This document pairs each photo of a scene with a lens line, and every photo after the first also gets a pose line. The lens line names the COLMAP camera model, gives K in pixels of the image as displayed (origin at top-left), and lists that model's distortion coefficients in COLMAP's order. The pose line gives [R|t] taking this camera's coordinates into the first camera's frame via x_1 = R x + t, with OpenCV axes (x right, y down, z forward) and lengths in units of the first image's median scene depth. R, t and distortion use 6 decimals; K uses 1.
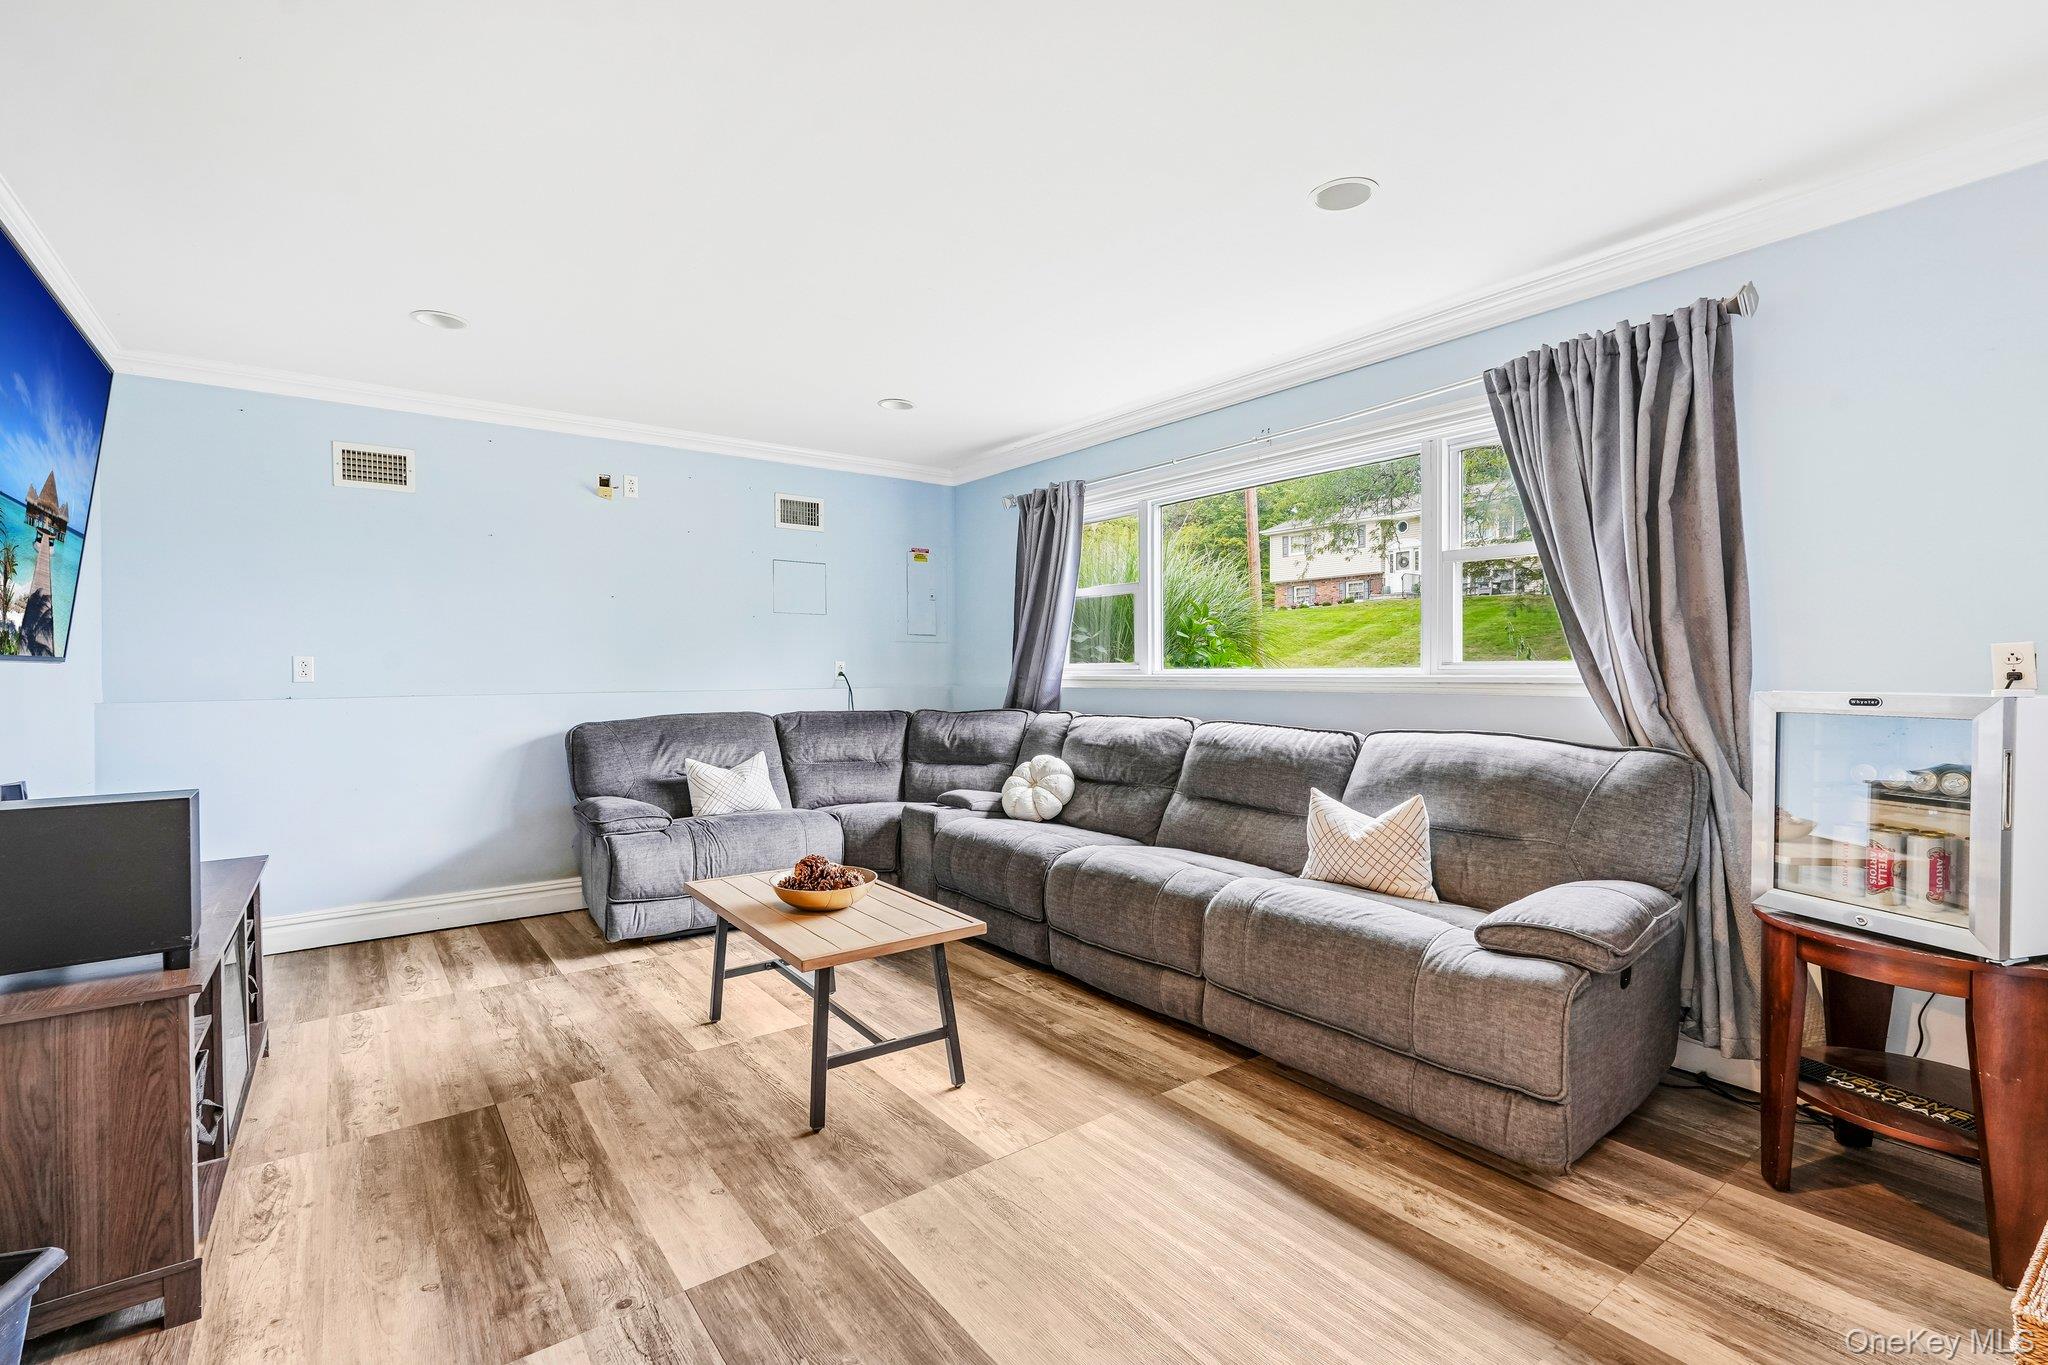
lens RADIAL K [[917.8, 0, 1024.0], [0, 917.8, 682.5], [0, 0, 1]] dist [-0.000655, 0.005693]
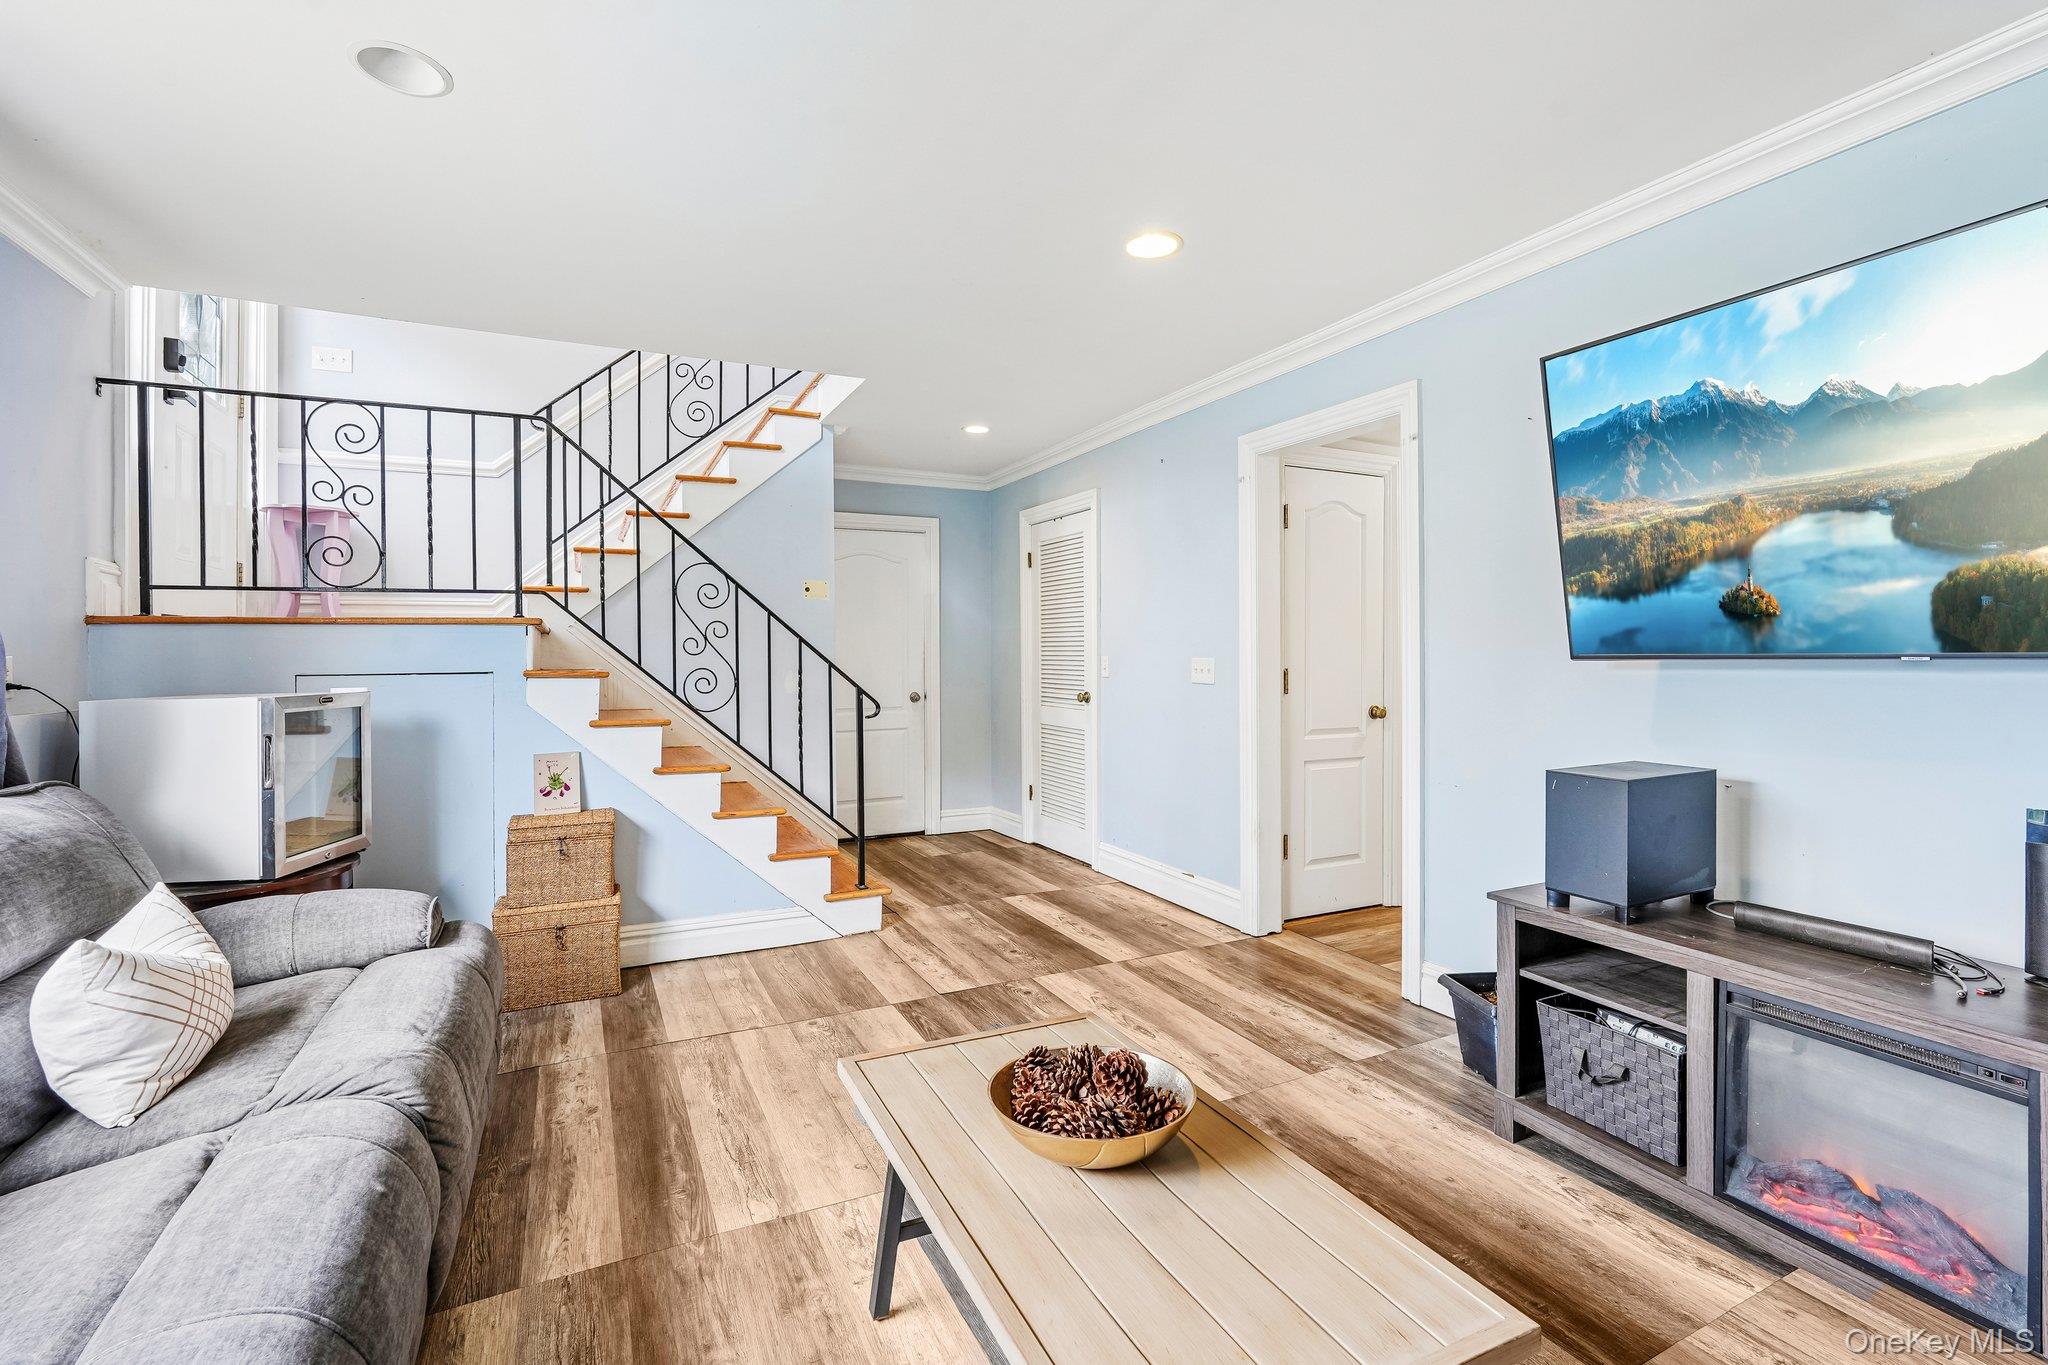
lens RADIAL K [[923.8, 0, 1025.0], [0, 923.8, 641.7], [0, 0, 1]] dist [-0.002376, 0.000049]
pose [[-0.982793, 0.013327, 0.184227, -0.372921], [0.013459, 0.999909, -0.000534, -0.049435], [-0.184217, 0.001955, -0.982884, 2.014631]]
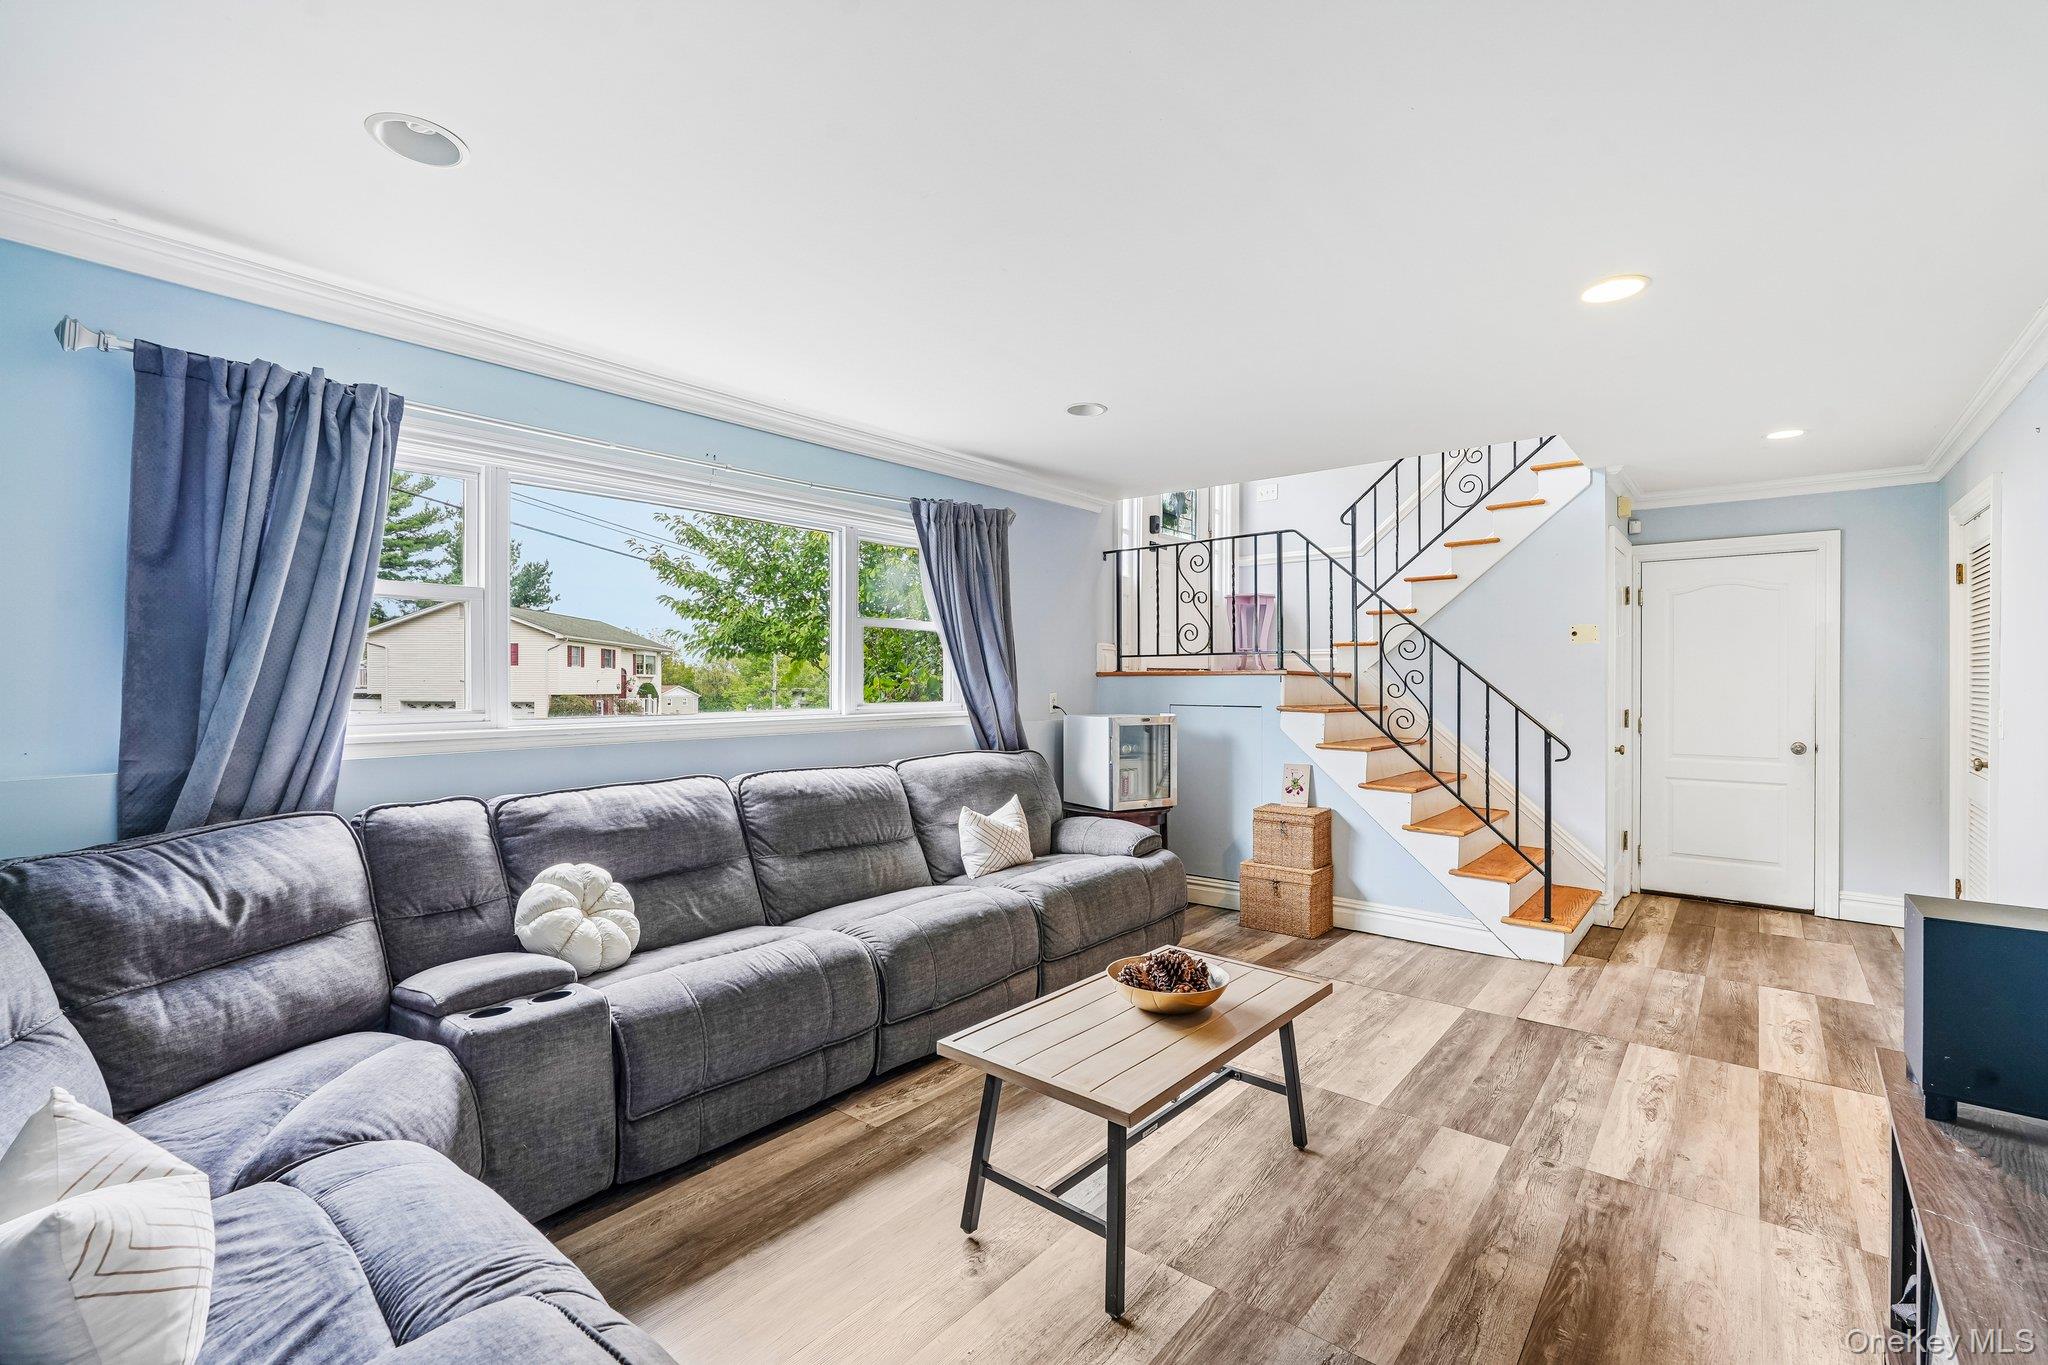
lens RADIAL K [[894.7, 0, 1024.0], [0, 894.7, 682.5], [0, 0, 1]] dist [-0.000914, 0.000866]
pose [[-0.238789, 0.001520, 0.971070, -1.332734], [0.012601, 0.999919, 0.001534, -0.085229], [-0.970990, 0.012603, -0.238789, 1.762270]]
